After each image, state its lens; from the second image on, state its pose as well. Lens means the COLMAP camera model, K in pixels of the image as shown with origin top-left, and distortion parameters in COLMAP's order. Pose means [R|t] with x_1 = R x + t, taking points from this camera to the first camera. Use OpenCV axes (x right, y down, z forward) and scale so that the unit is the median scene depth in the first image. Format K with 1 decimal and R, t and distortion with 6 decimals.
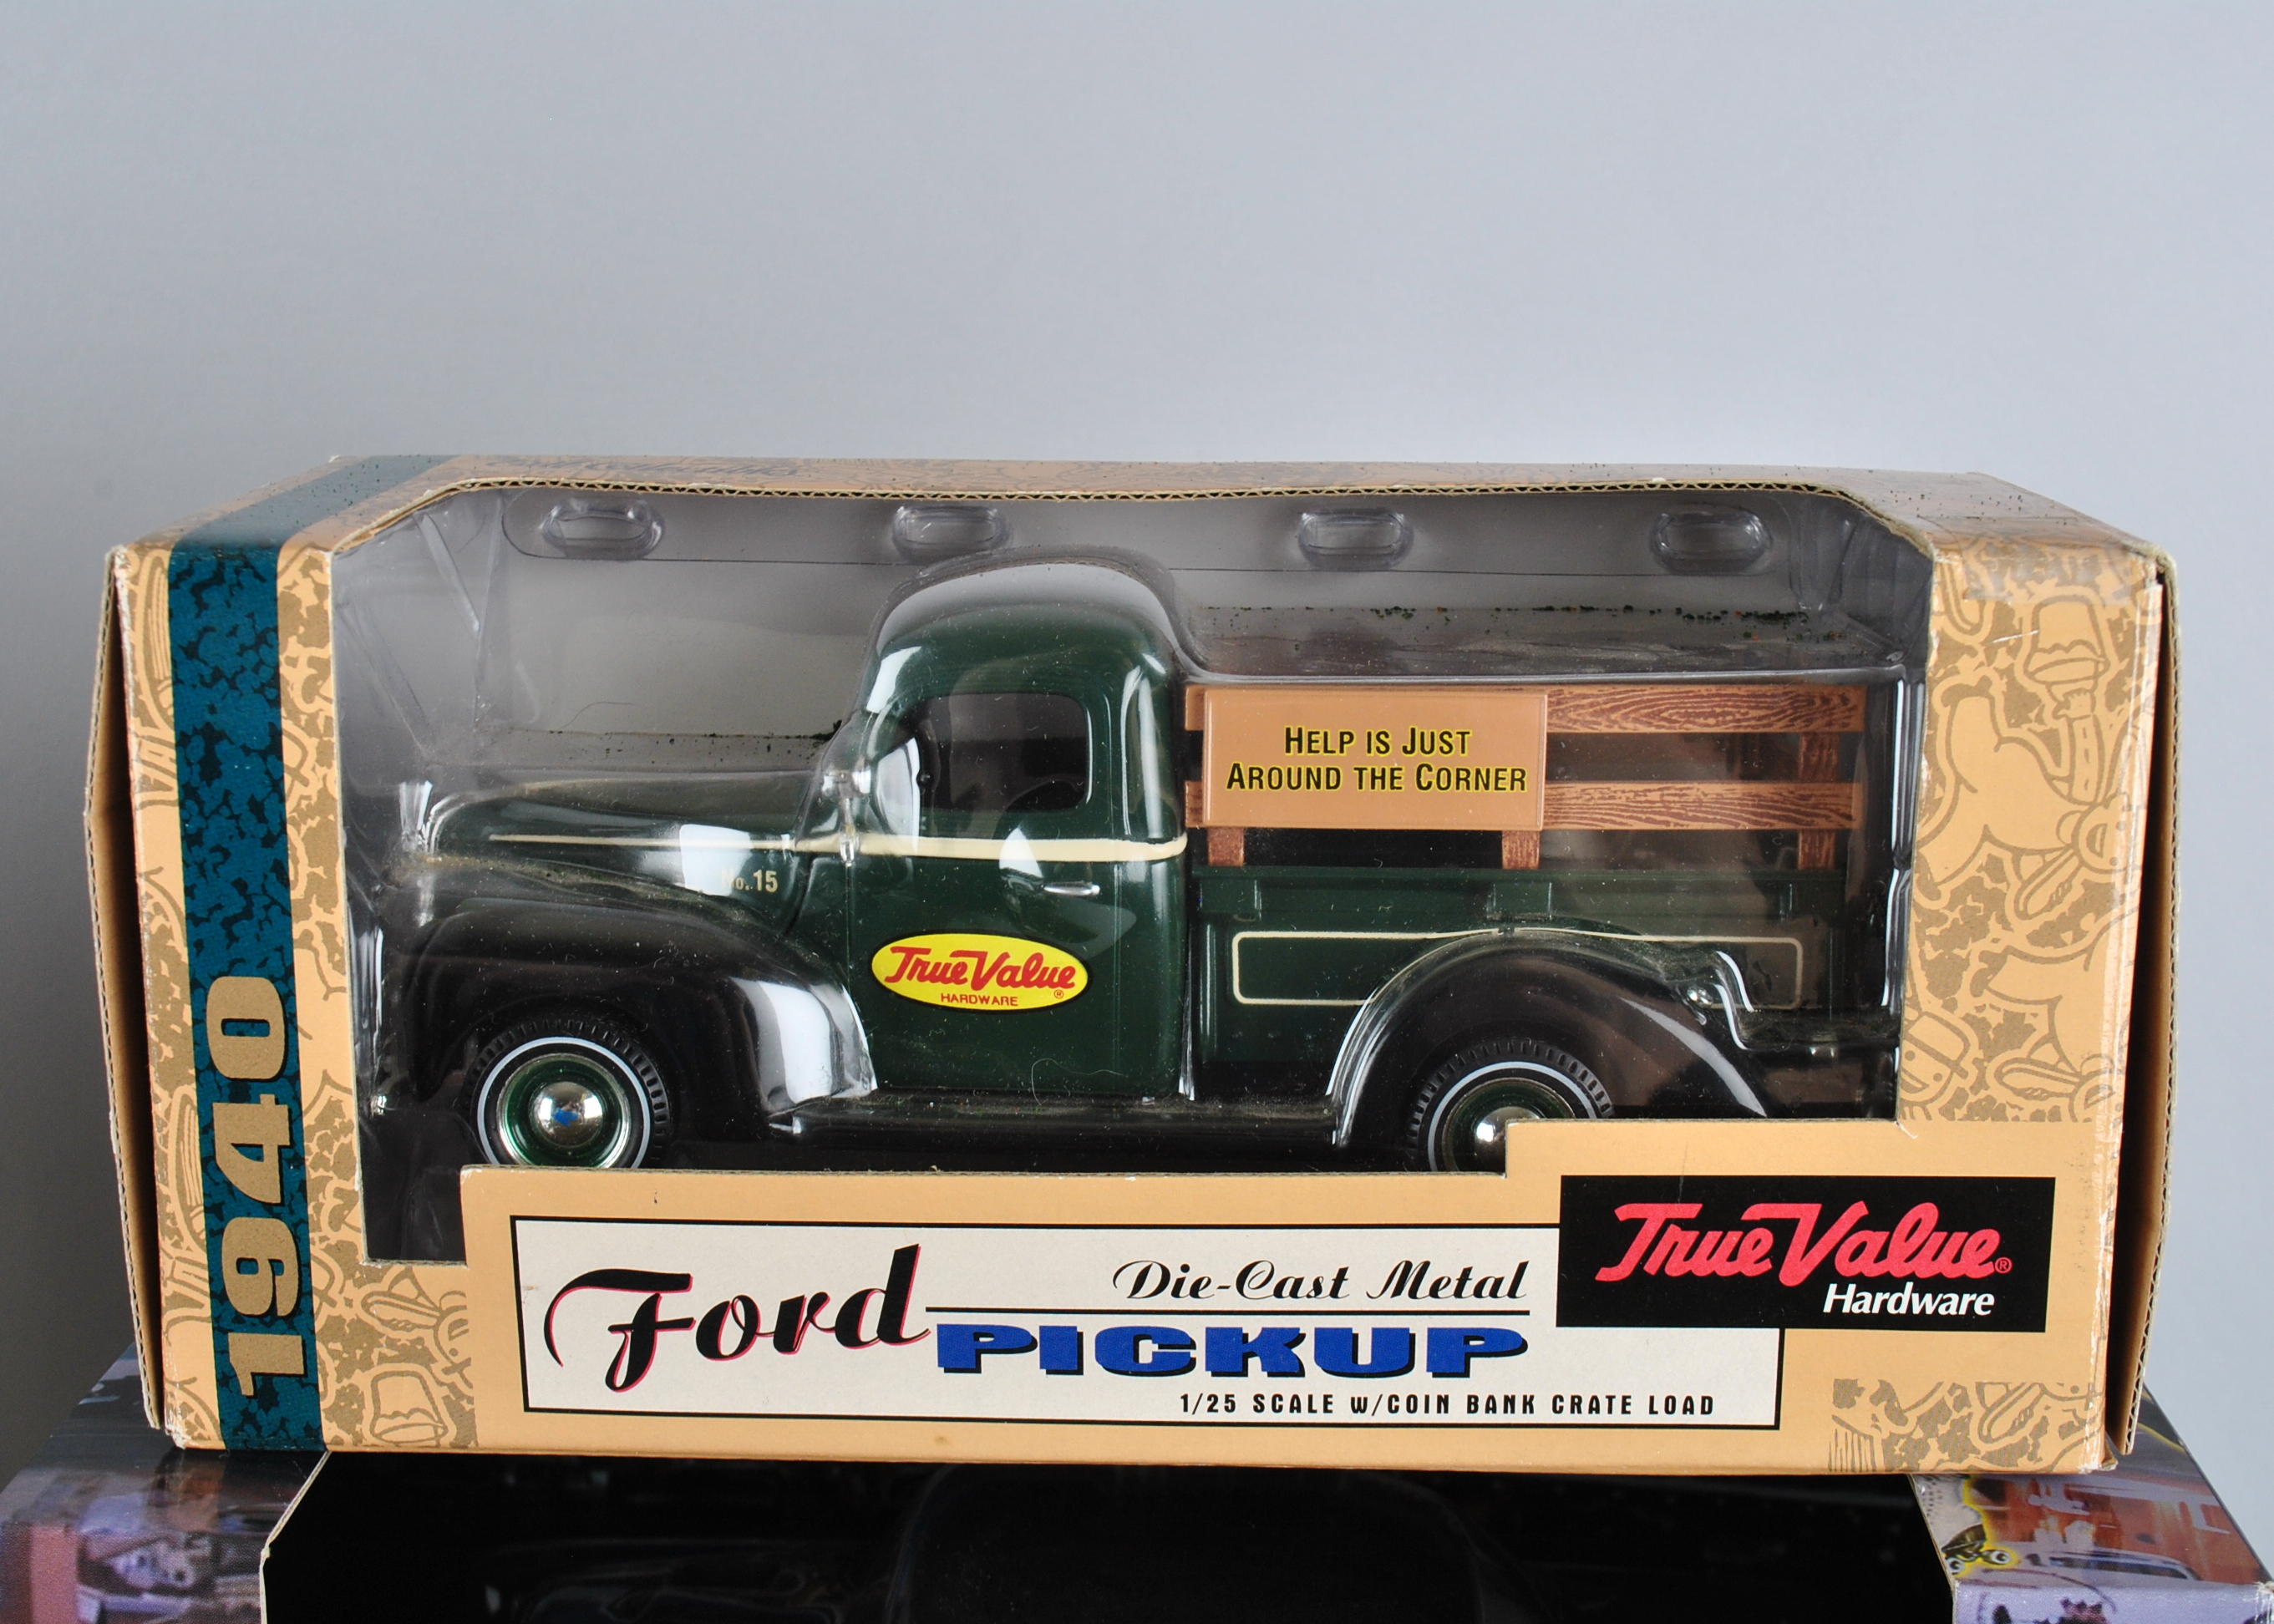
lens RADIAL K [[3173.7, 0, 1117.8], [0, 3173.7, 819.0], [0, 0, 1]] dist [-0.033109, 0.000000]
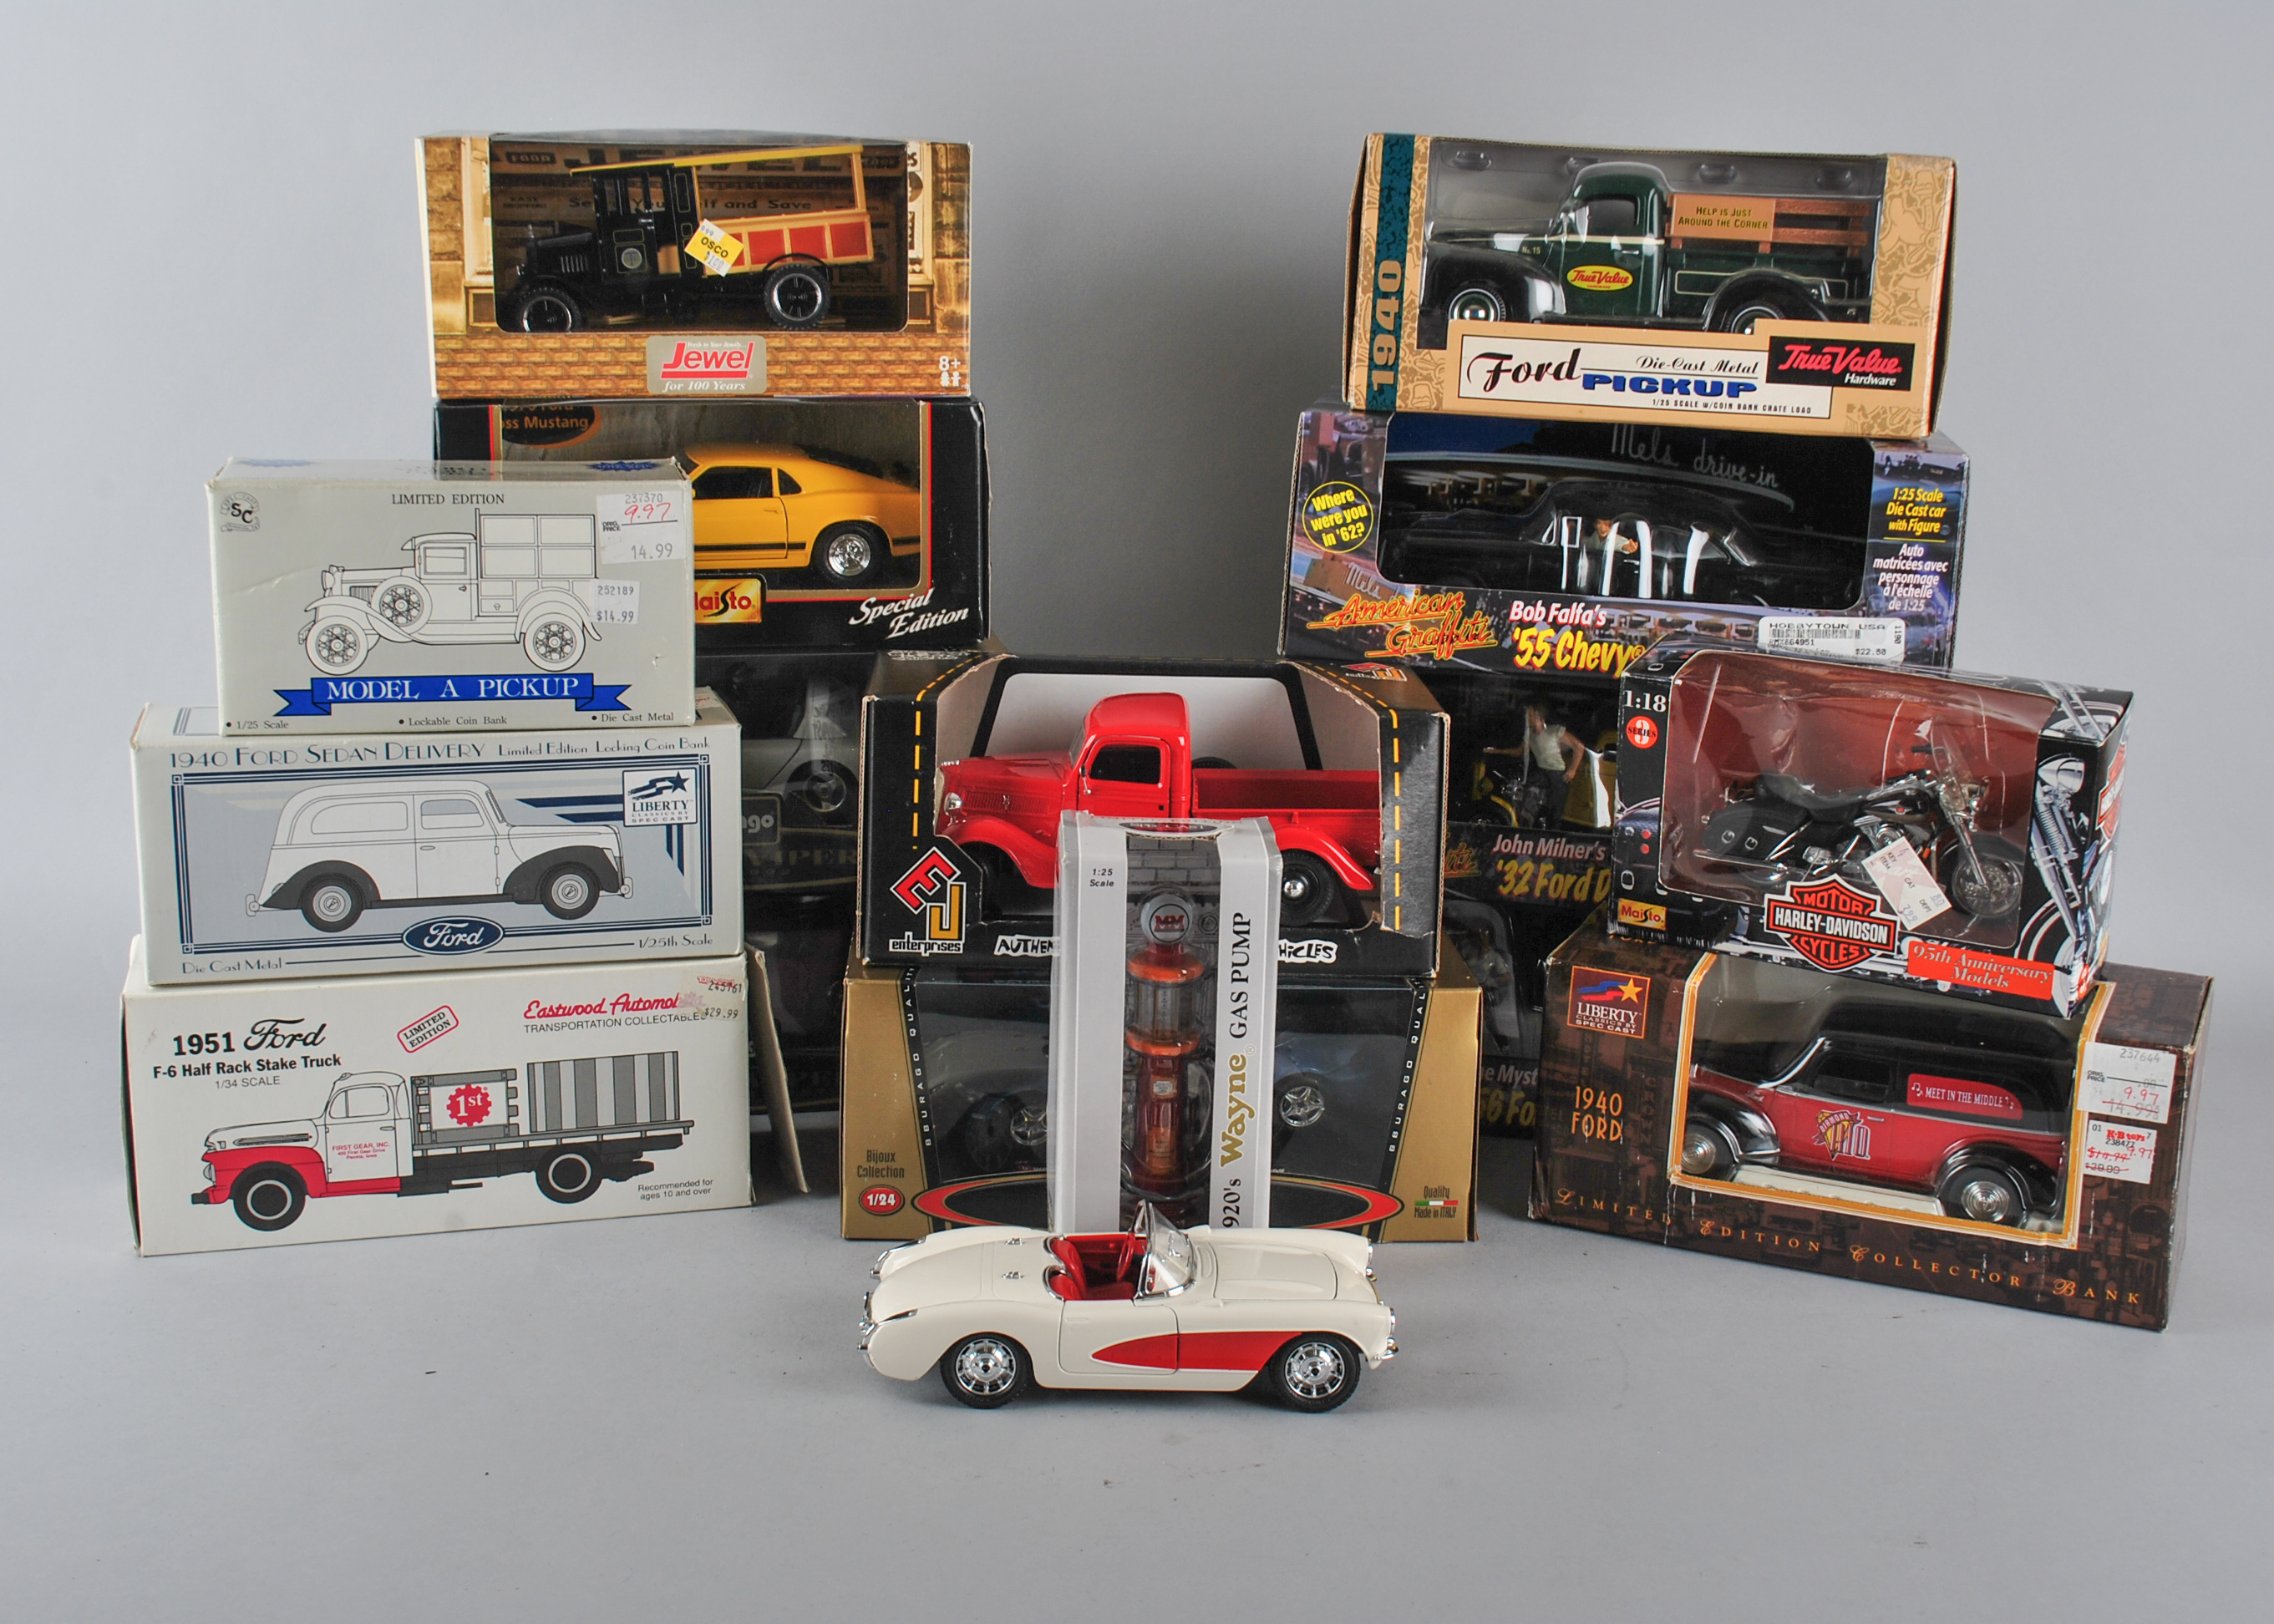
lens RADIAL K [[2665.4, 0, 1129.2], [0, 2665.4, 816.3], [0, 0, 1]] dist [-0.055237, 0.000000]
pose [[0.991169, 0.068891, -0.113305, -0.186184], [-0.066439, 0.997470, 0.025281, 0.599442], [0.114760, -0.017530, 0.993239, -1.933162]]
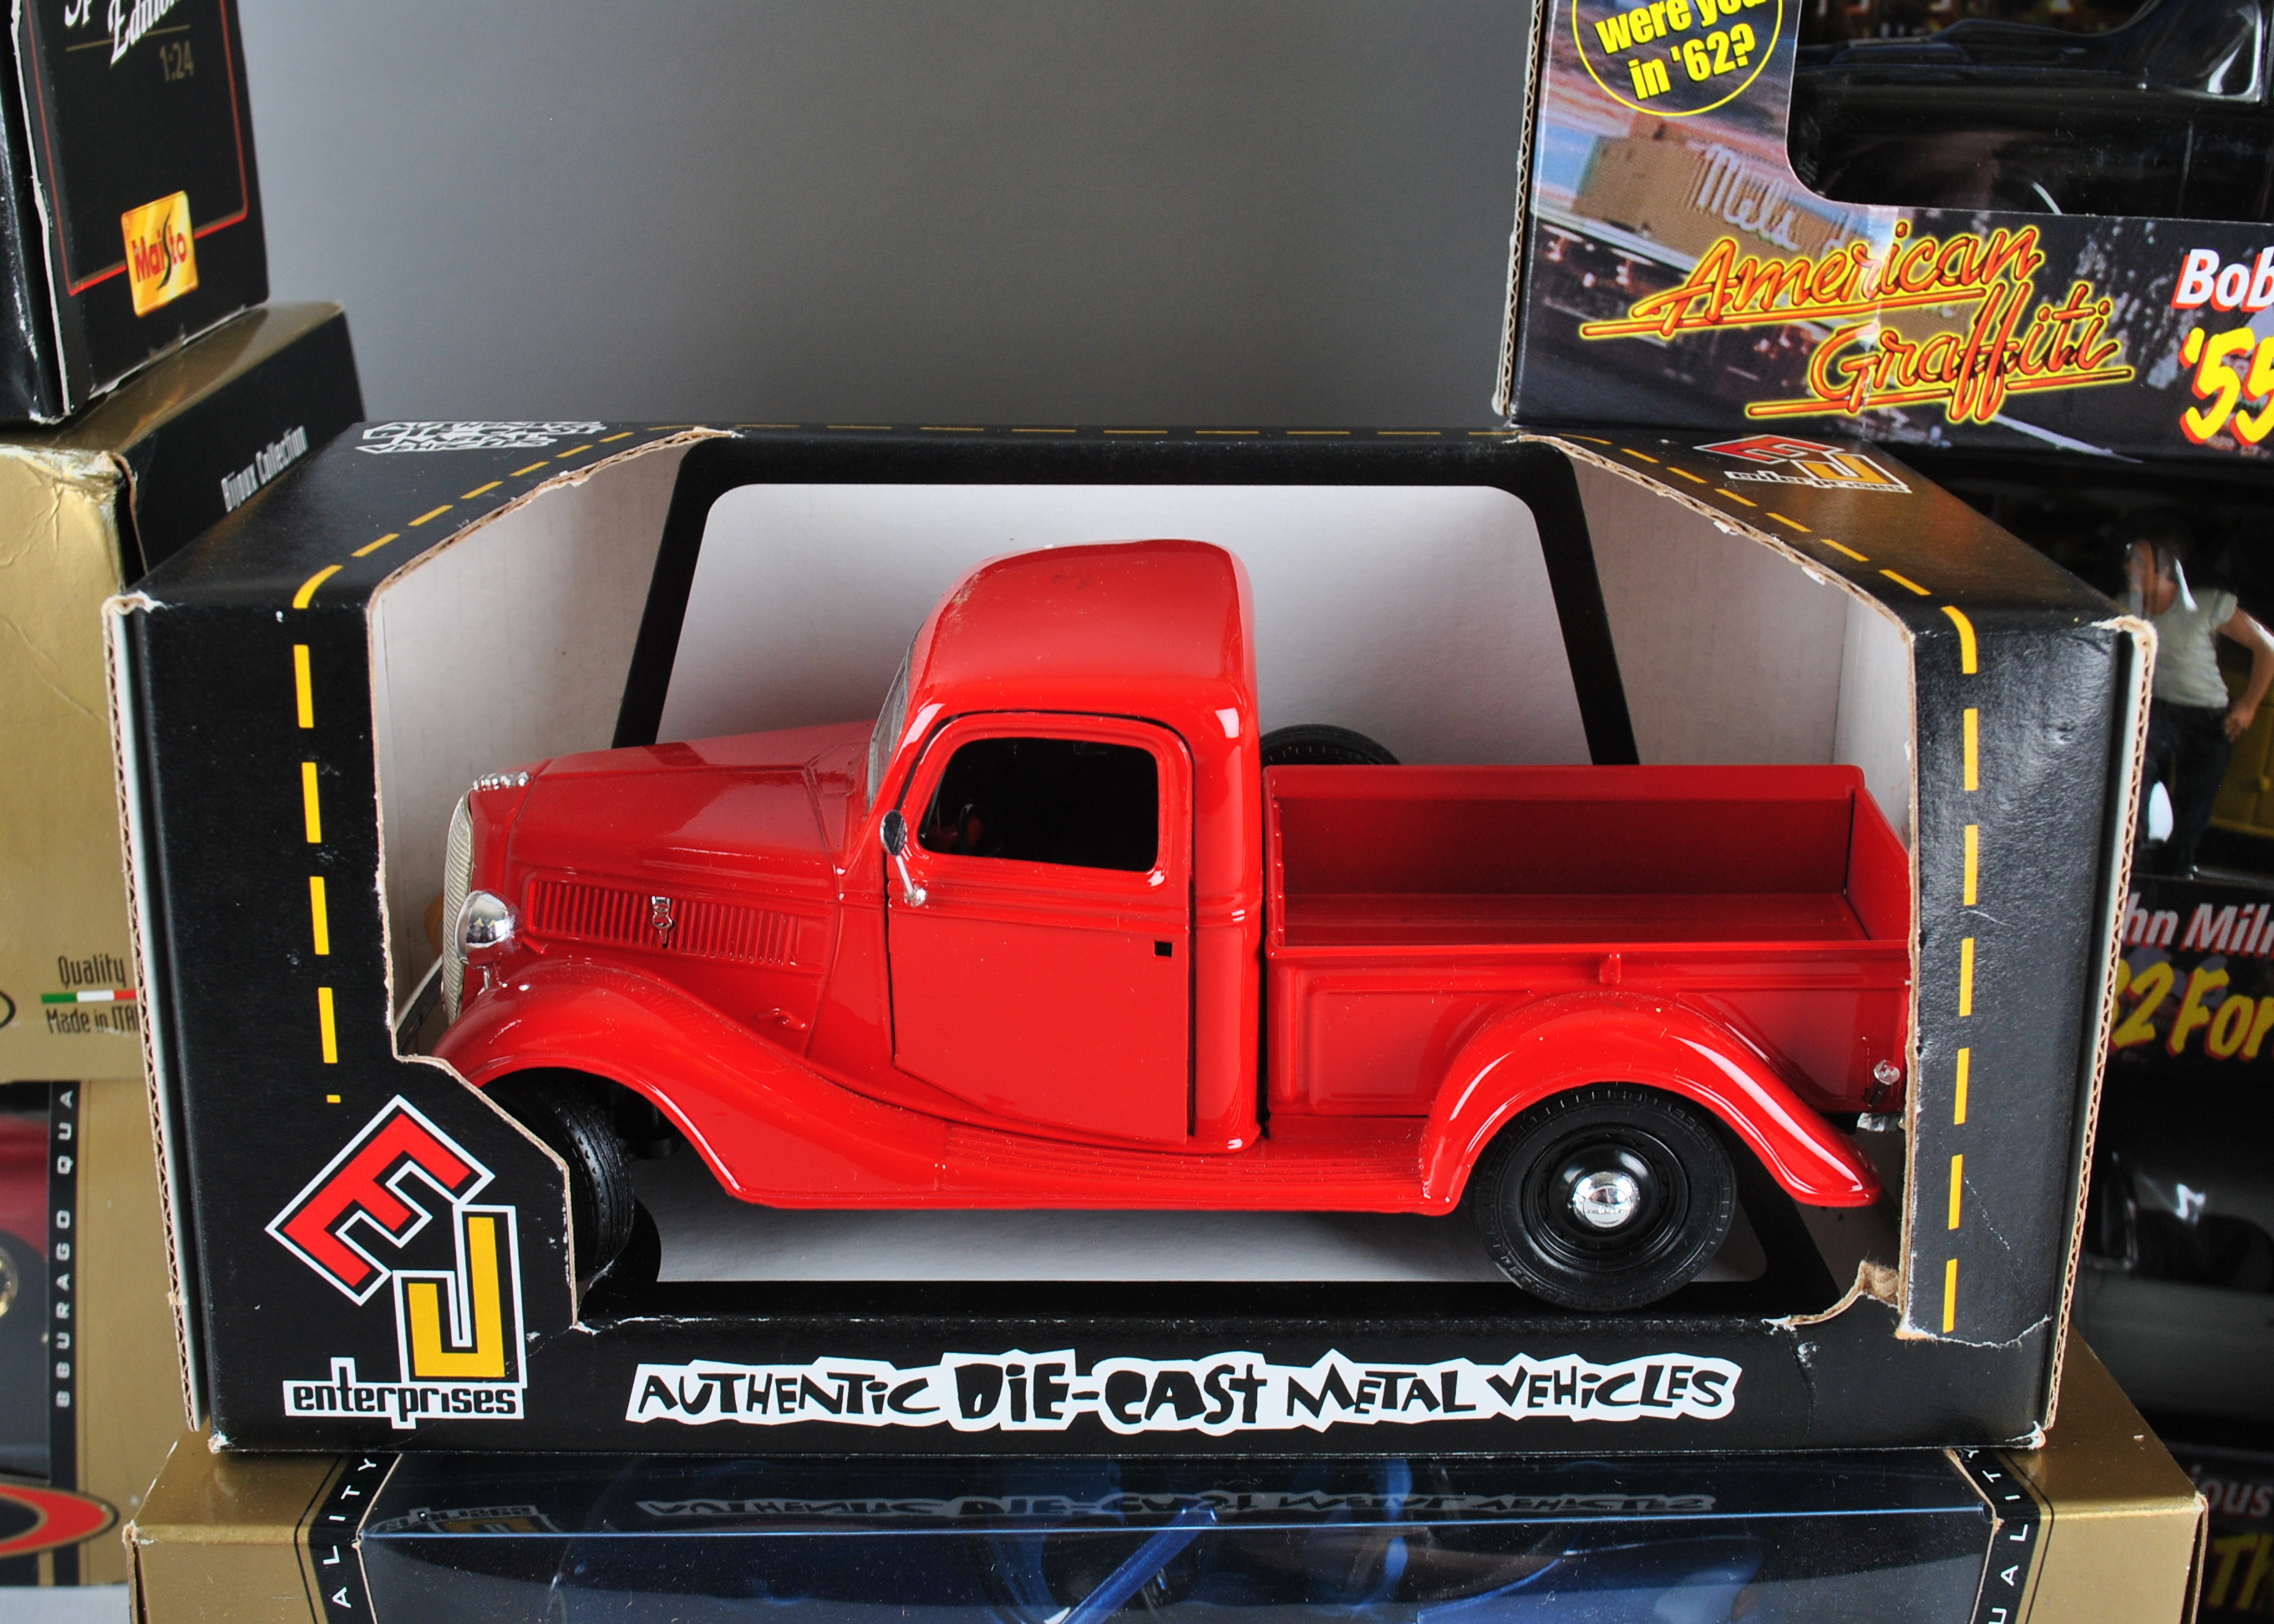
lens RADIAL K [[2665.4, 0, 1144.8], [0, 2665.4, 810.3], [0, 0, 1]] dist [-0.055237, 0.000000]
pose [[0.990548, 0.065431, -0.120559, -0.371322], [-0.051056, 0.991618, 0.118692, 0.521596], [0.127314, -0.111415, 0.985585, -0.040884]]
